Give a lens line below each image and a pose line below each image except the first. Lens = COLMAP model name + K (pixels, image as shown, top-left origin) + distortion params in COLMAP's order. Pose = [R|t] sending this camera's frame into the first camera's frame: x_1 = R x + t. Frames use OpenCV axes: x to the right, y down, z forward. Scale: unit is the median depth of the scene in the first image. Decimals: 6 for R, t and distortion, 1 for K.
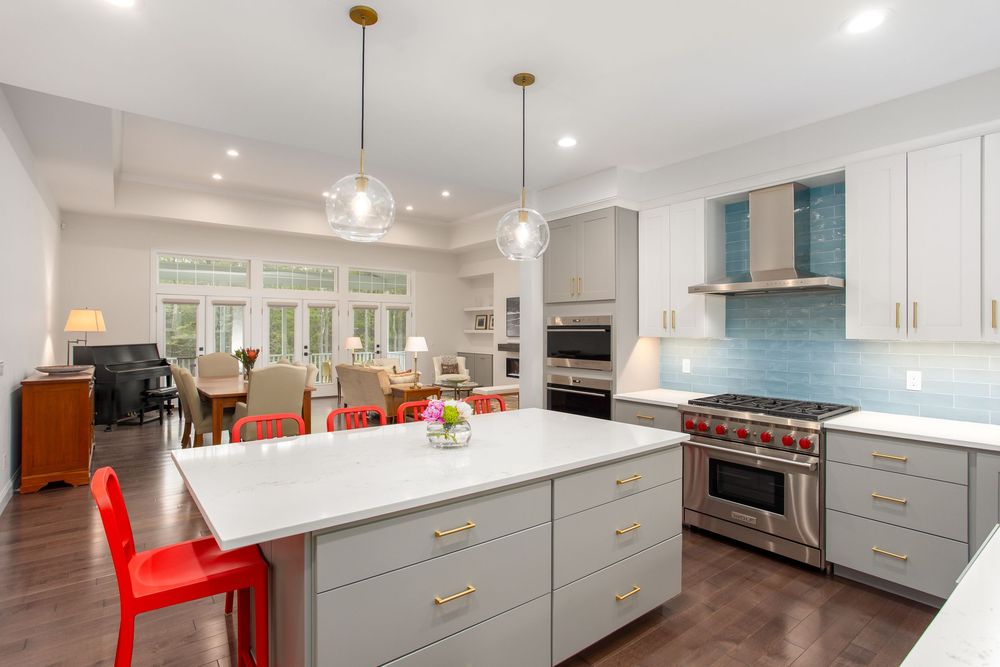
lens RADIAL K [[498.2, 0, 495.2], [0, 498.2, 332.7], [0, 0, 1]] dist [-0.004412, 0.000179]
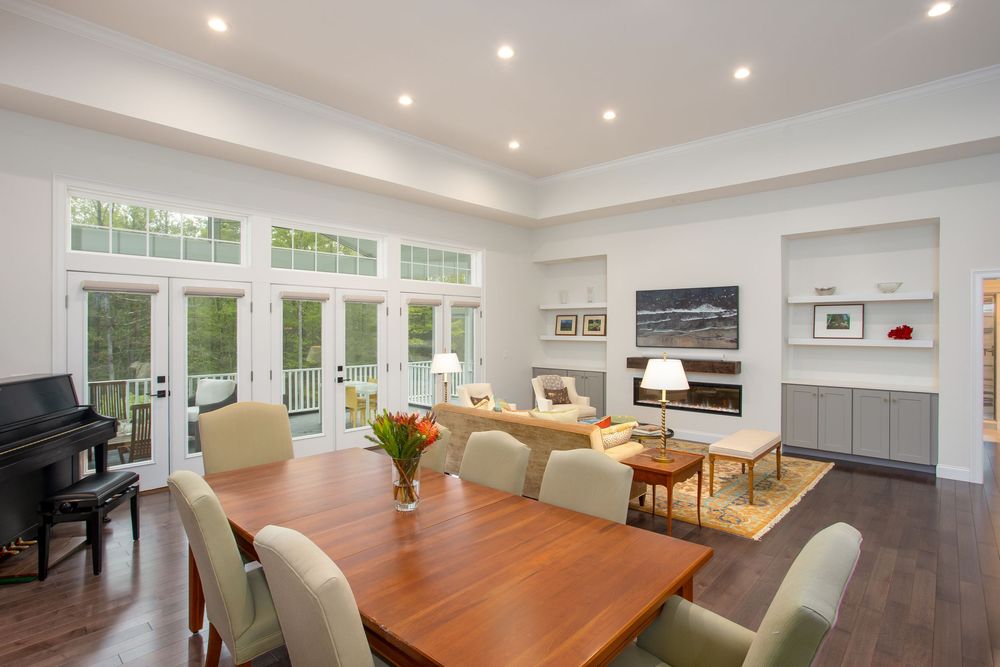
lens RADIAL K [[498.2, 0, 504.6], [0, 498.2, 331.6], [0, 0, 1]] dist [-0.004412, 0.000179]
pose [[0.984997, -0.002587, 0.172554, -0.274650], [0.002286, 0.999995, 0.001947, -0.014912], [-0.172558, -0.001524, 0.984998, 0.357725]]
